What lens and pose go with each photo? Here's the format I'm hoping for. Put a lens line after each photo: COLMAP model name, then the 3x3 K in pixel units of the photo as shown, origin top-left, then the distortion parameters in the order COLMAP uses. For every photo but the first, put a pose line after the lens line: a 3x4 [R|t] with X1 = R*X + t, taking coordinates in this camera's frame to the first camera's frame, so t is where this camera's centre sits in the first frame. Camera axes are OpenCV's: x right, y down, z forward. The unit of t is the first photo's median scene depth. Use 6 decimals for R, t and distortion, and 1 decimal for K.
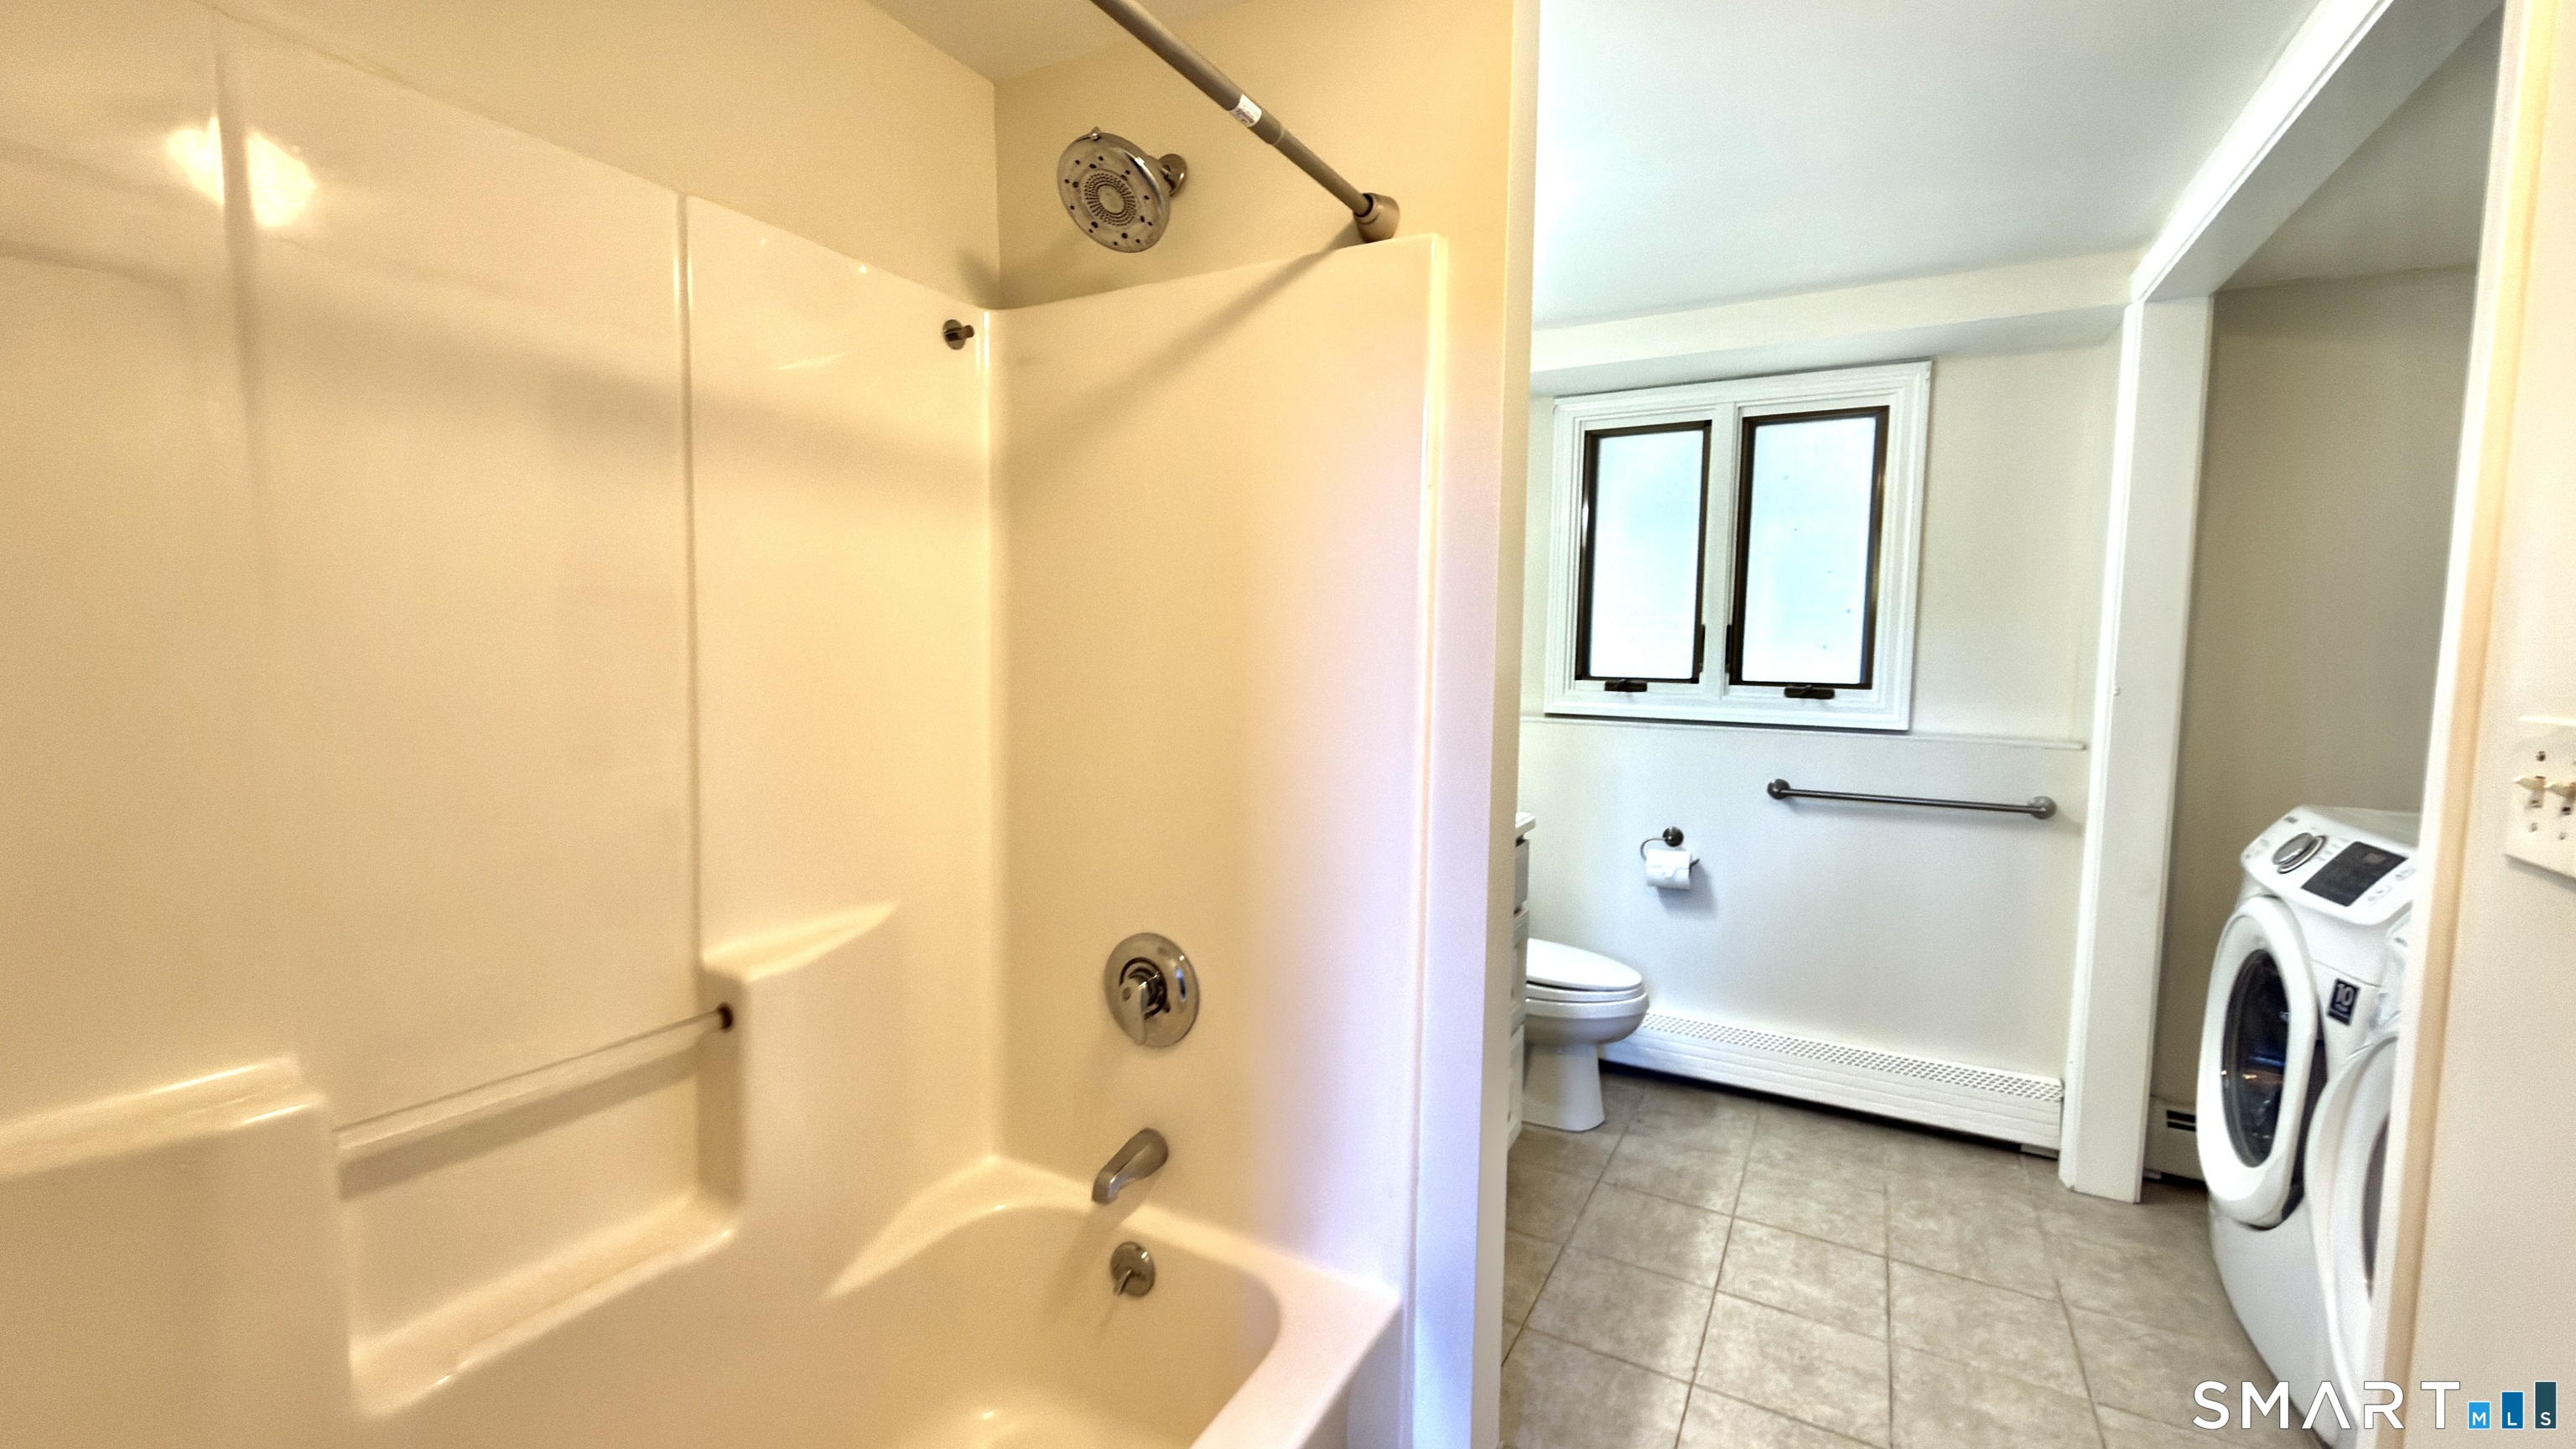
lens RADIAL K [[1021.2, 0, 1282.4], [0, 1021.2, 731.8], [0, 0, 1]] dist [0.002925, -0.000157]
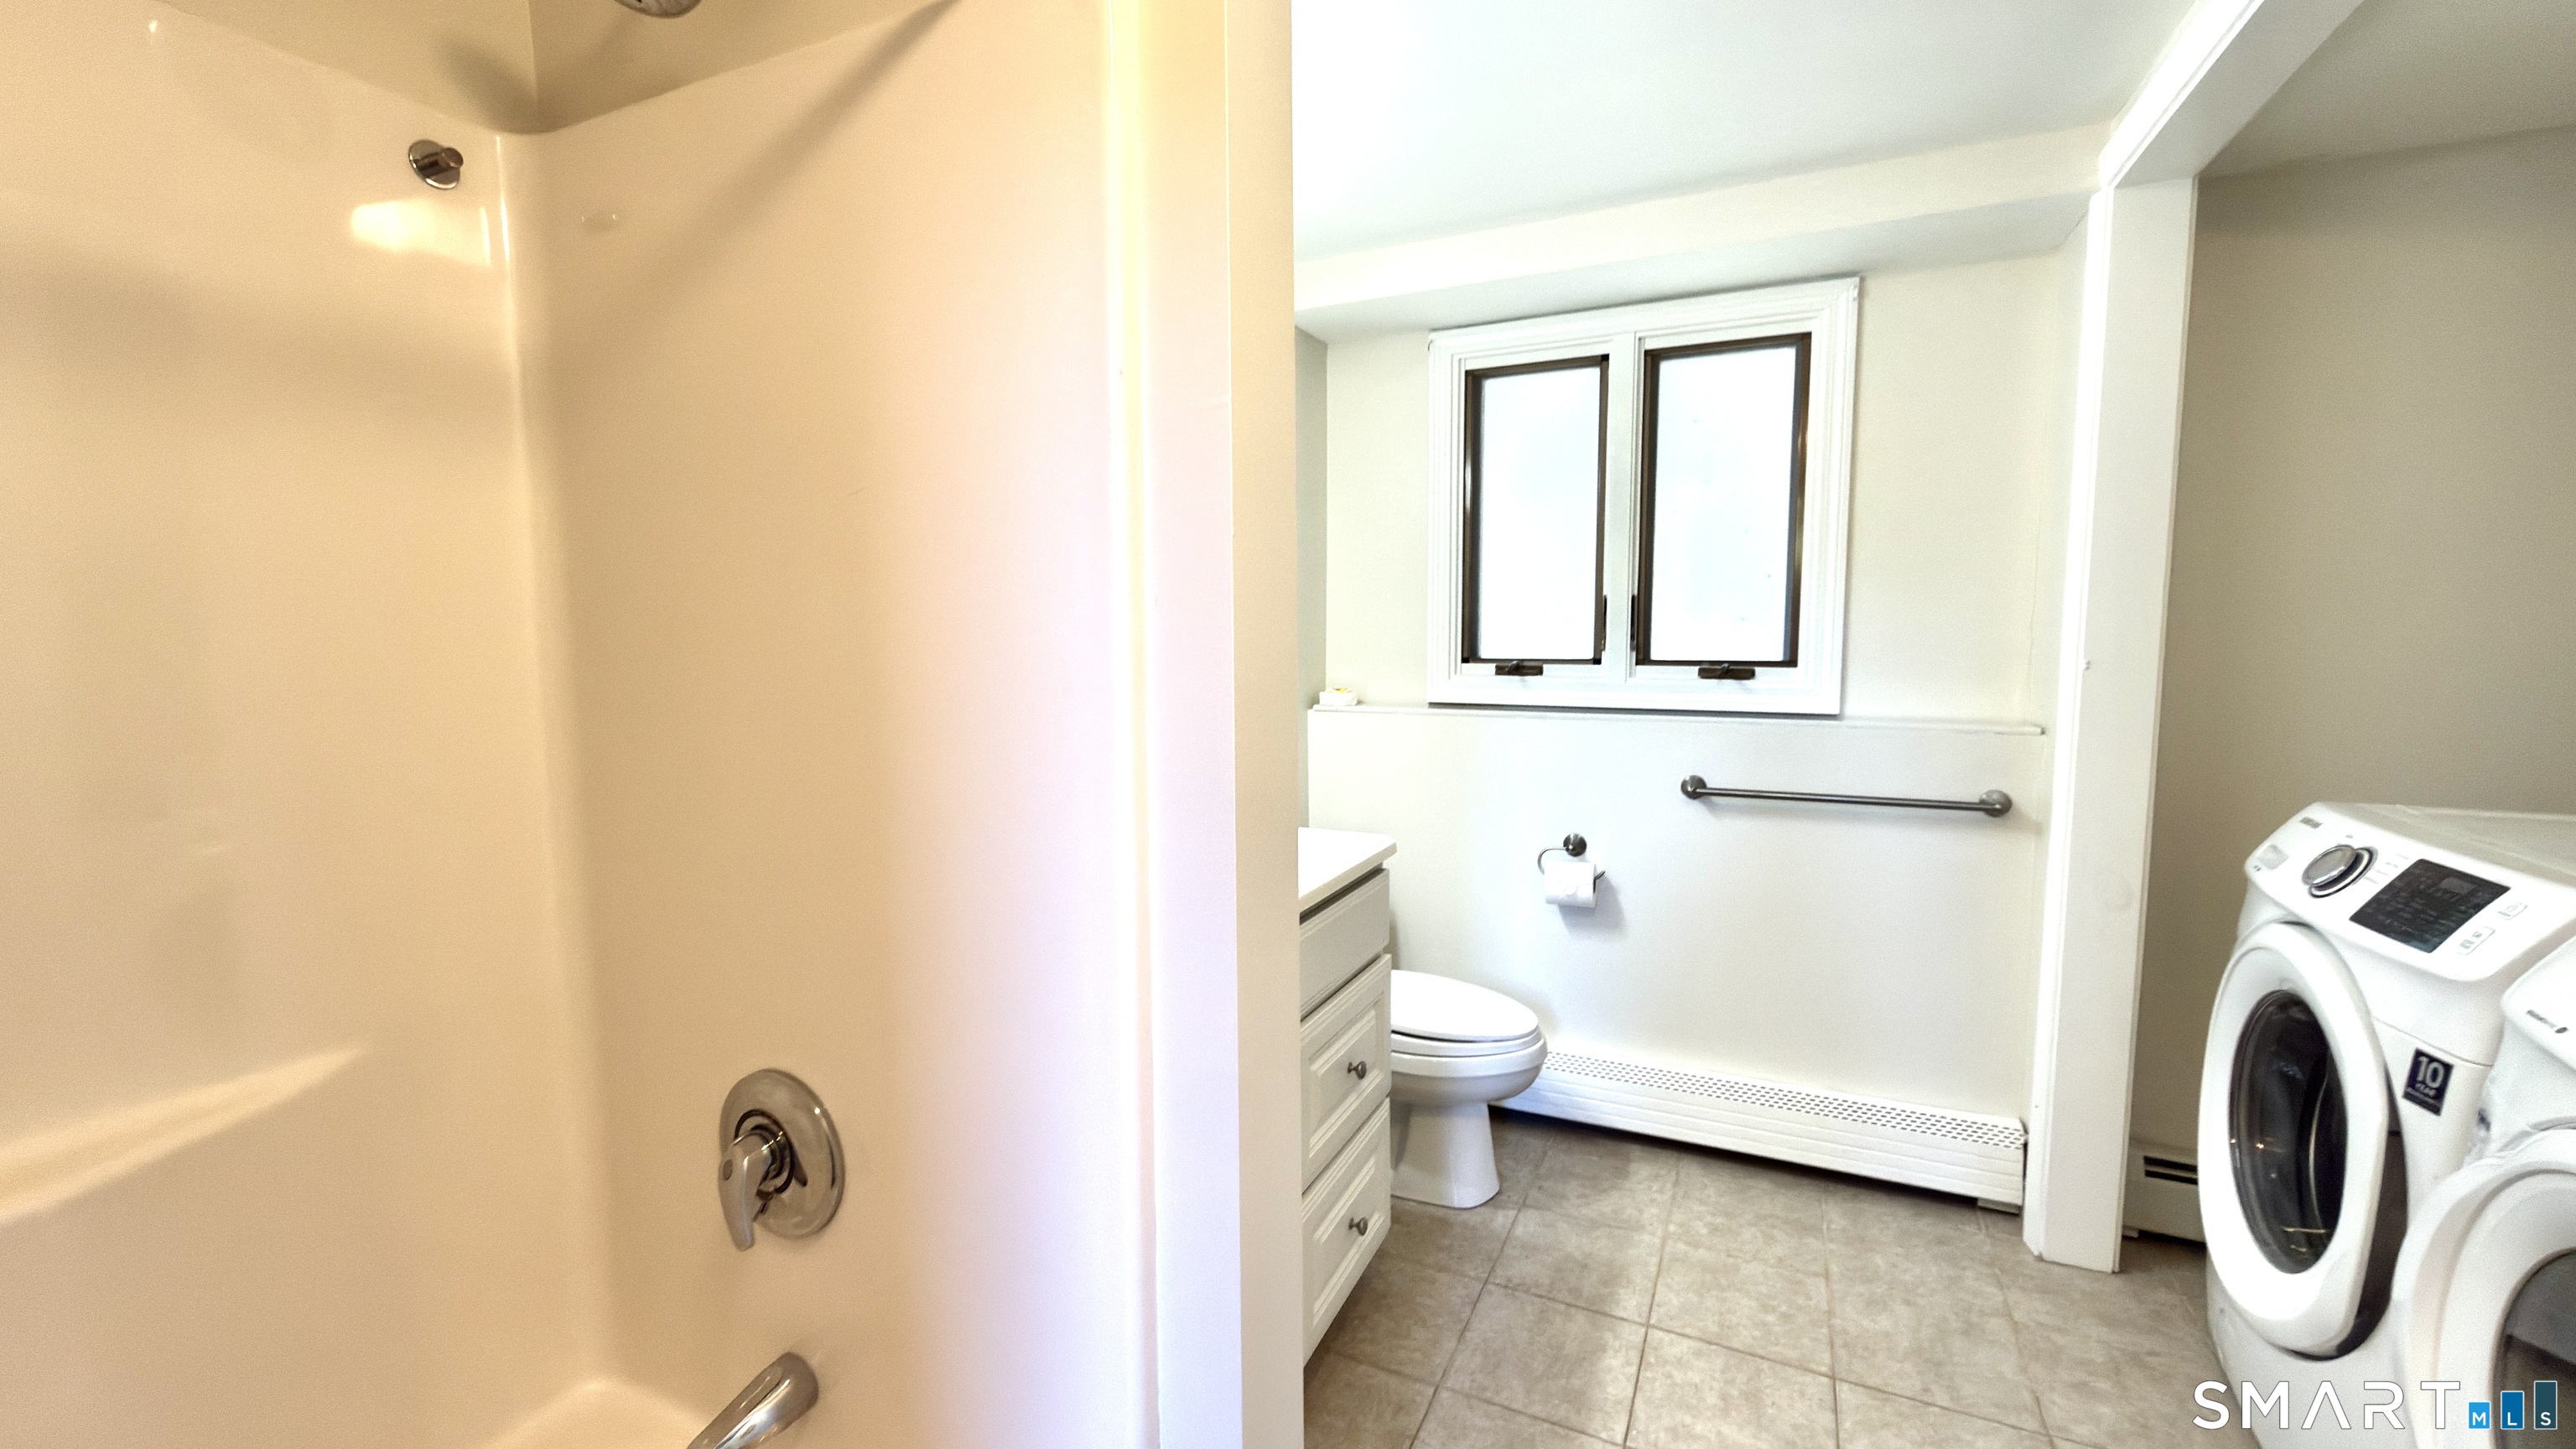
lens RADIAL K [[1021.2, 0, 1279.8], [0, 1021.2, 730.4], [0, 0, 1]] dist [0.002925, -0.000157]
pose [[0.997697, -0.027873, 0.061840, 0.110469], [0.026806, 0.999478, 0.018020, -0.019013], [-0.062310, -0.016320, 0.997923, 0.211891]]
